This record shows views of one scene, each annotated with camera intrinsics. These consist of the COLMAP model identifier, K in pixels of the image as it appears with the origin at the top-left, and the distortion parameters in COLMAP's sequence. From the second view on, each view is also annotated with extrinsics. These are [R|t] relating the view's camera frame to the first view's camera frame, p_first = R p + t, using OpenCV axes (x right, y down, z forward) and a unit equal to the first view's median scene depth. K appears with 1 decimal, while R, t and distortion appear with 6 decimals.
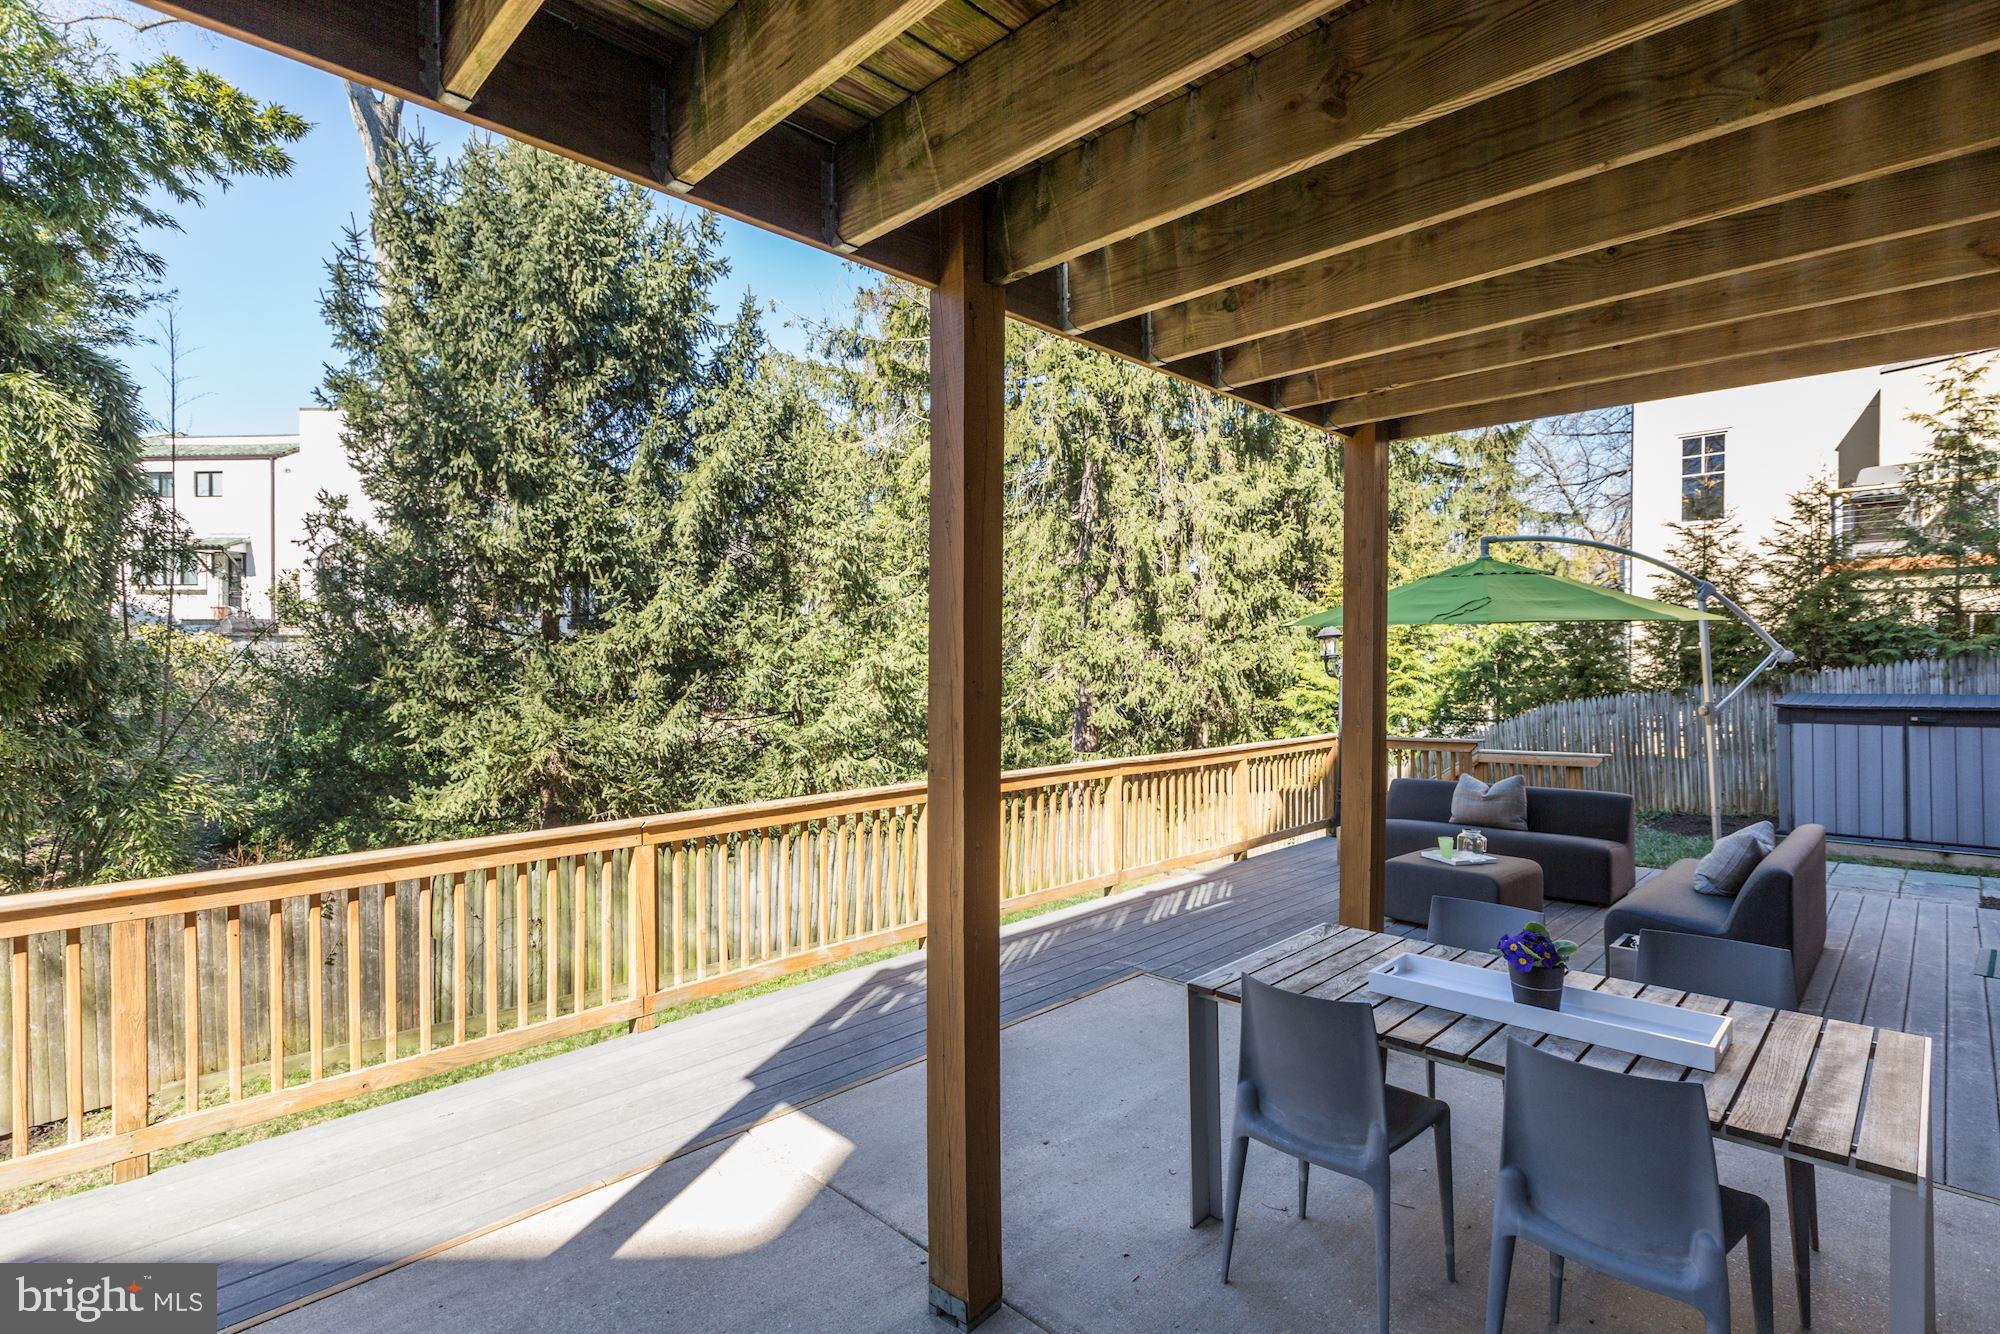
lens RADIAL K [[951.5, 0, 1000.0], [0, 951.5, 667.0], [0, 0, 1]] dist [-0.002570, -0.000346]
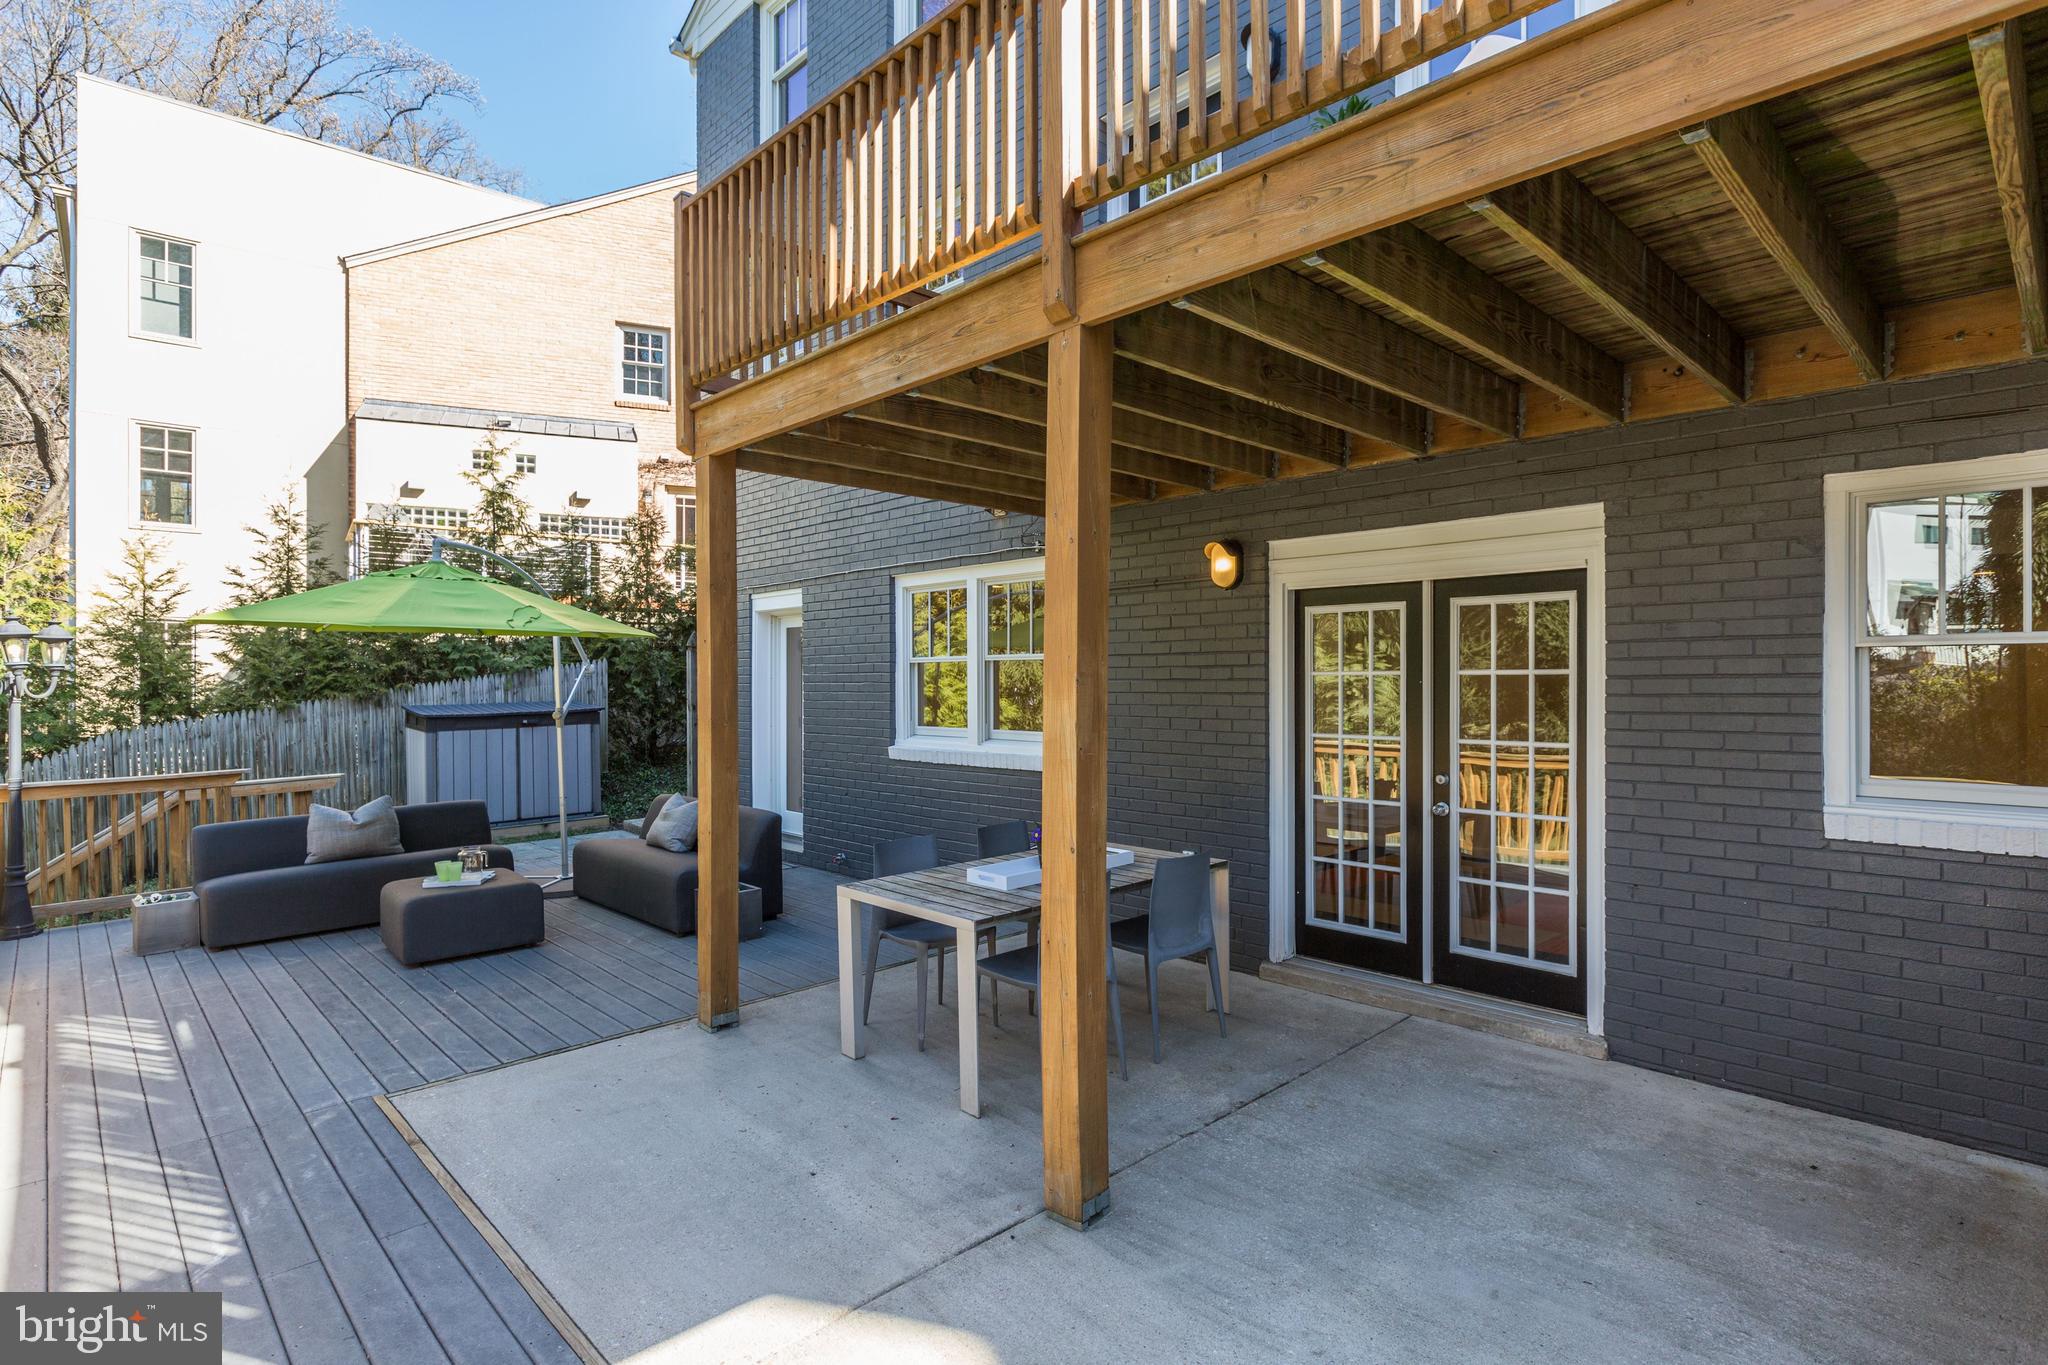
lens RADIAL K [[1020.7, 0, 1024.0], [0, 1020.7, 682.5], [0, 0, 1]] dist [0.000907, 0.000229]
pose [[0.029377, -0.002736, 0.999565, -0.368165], [0.010293, 0.999944, 0.002435, 0.006079], [-0.999515, 0.010217, 0.029403, 0.293973]]
